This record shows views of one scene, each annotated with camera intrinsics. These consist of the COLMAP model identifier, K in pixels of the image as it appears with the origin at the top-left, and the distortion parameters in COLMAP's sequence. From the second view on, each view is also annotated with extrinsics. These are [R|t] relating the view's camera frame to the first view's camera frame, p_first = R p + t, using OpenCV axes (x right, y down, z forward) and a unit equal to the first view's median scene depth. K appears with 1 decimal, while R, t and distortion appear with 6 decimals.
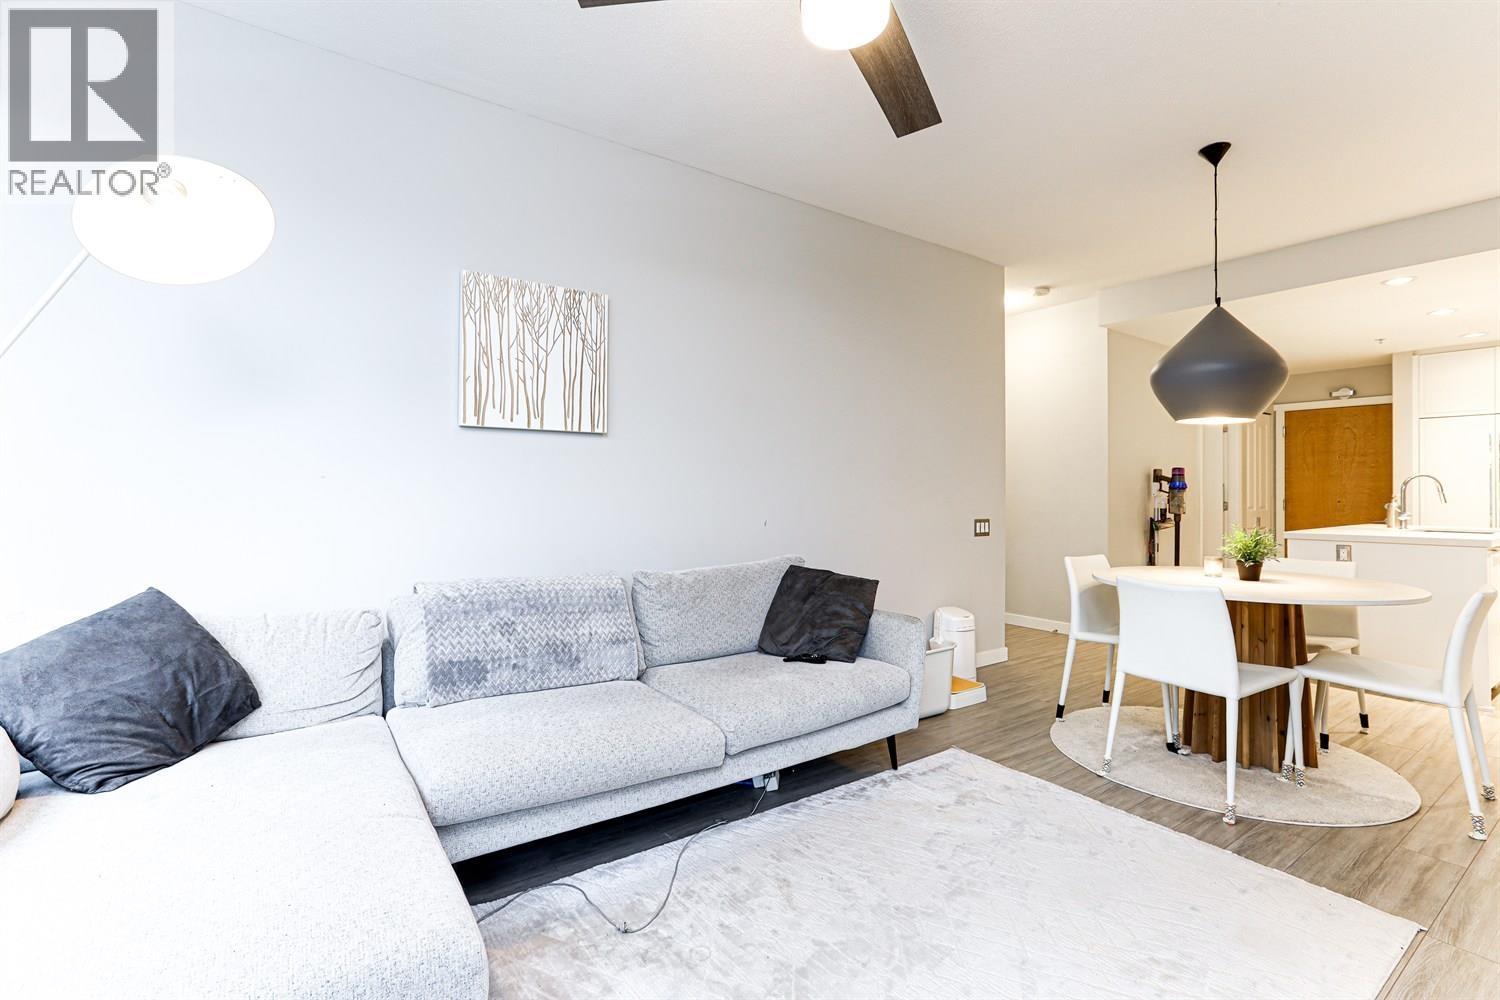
lens RADIAL K [[696.1, 0, 749.3], [0, 696.1, 486.7], [0, 0, 1]] dist [-0.019602, 0.013374]
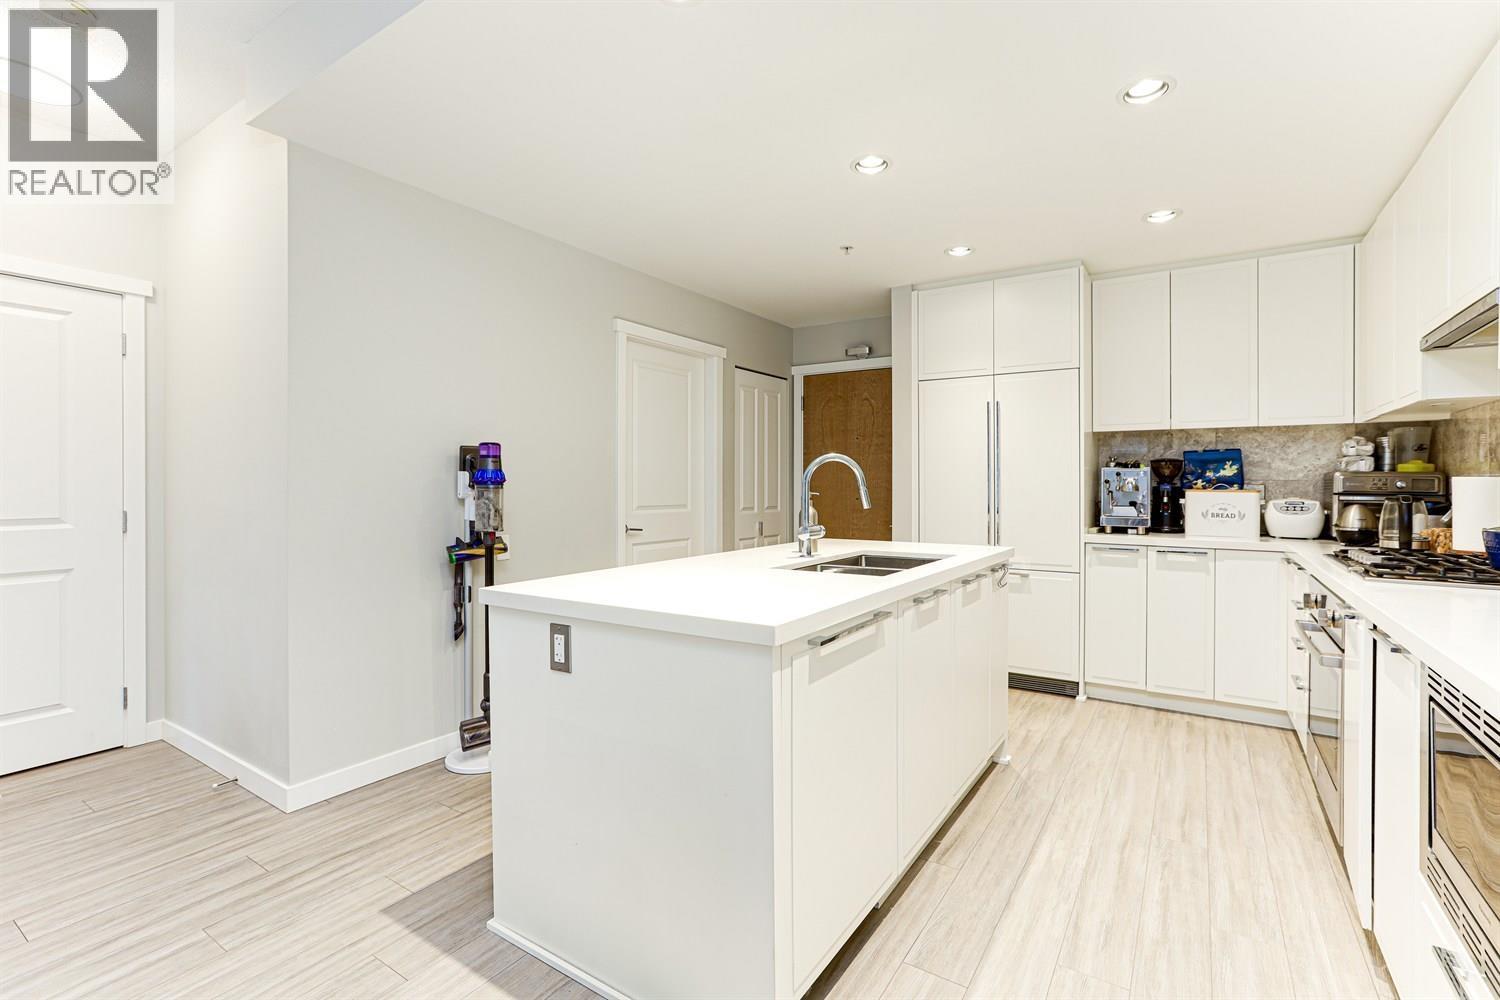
lens RADIAL K [[696.1, 0, 756.3], [0, 696.1, 480.2], [0, 0, 1]] dist [-0.019602, 0.013374]
pose [[0.931539, -0.002410, 0.363633, 1.108173], [0.001921, 0.999997, 0.001706, 0.000555], [-0.363636, -0.000891, 0.931541, 0.801944]]
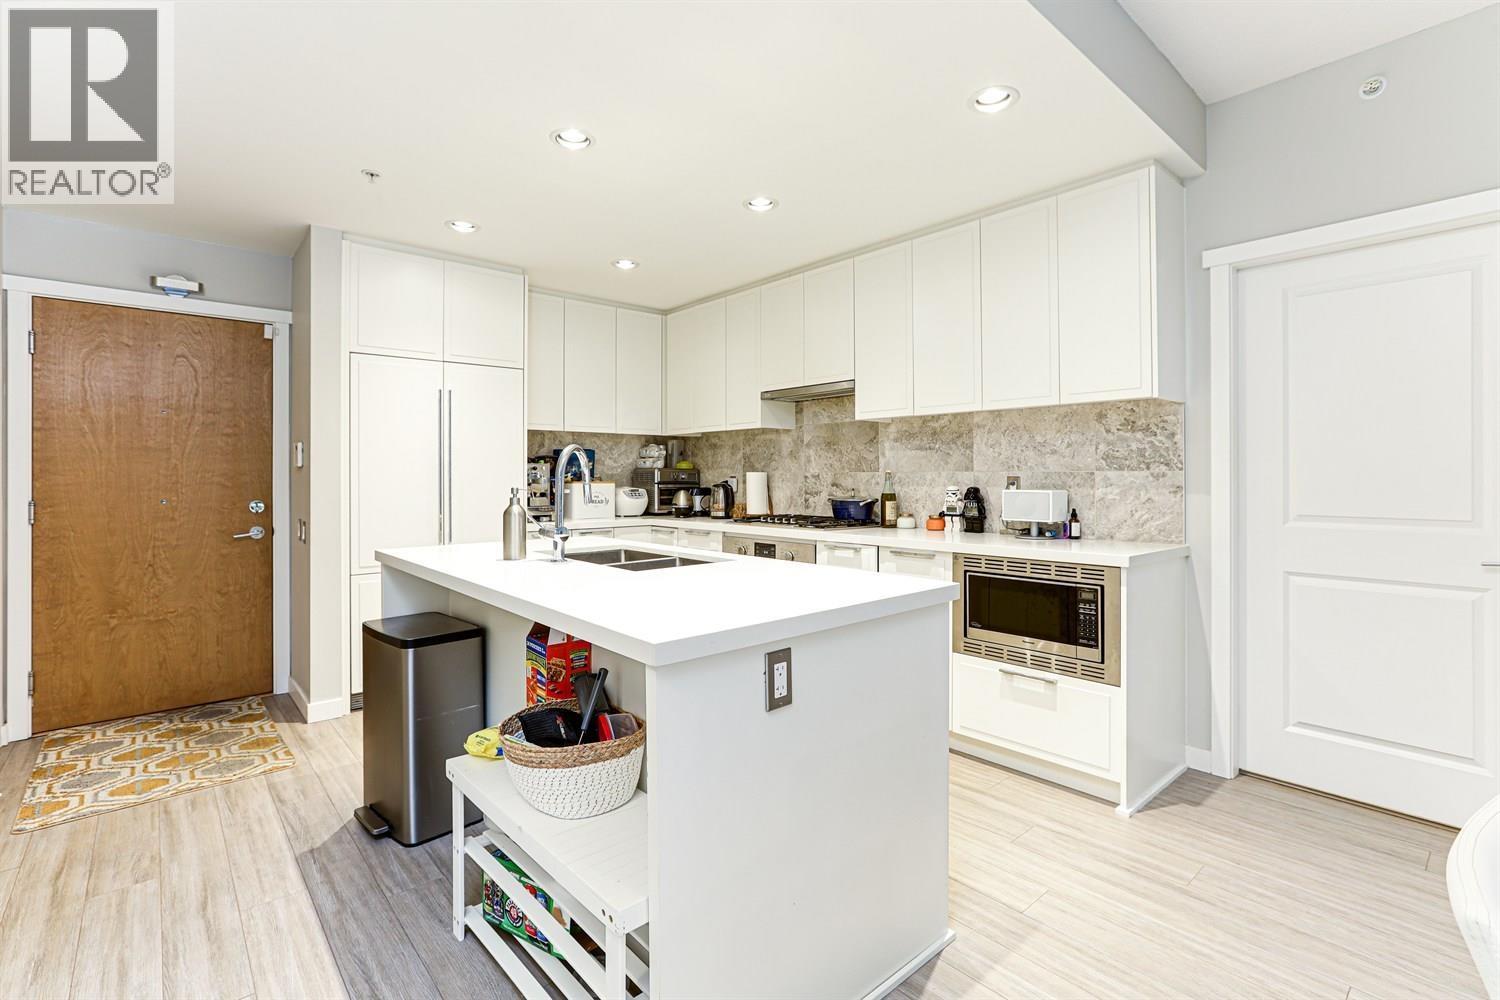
lens RADIAL K [[696.1, 0, 764.7], [0, 696.1, 464.8], [0, 0, 1]] dist [-0.019602, 0.013374]
pose [[-0.103764, 0.009654, 0.994555, 0.719346], [-0.003792, 0.999942, -0.010102, -0.001864], [-0.994595, -0.004820, -0.103721, 1.418047]]
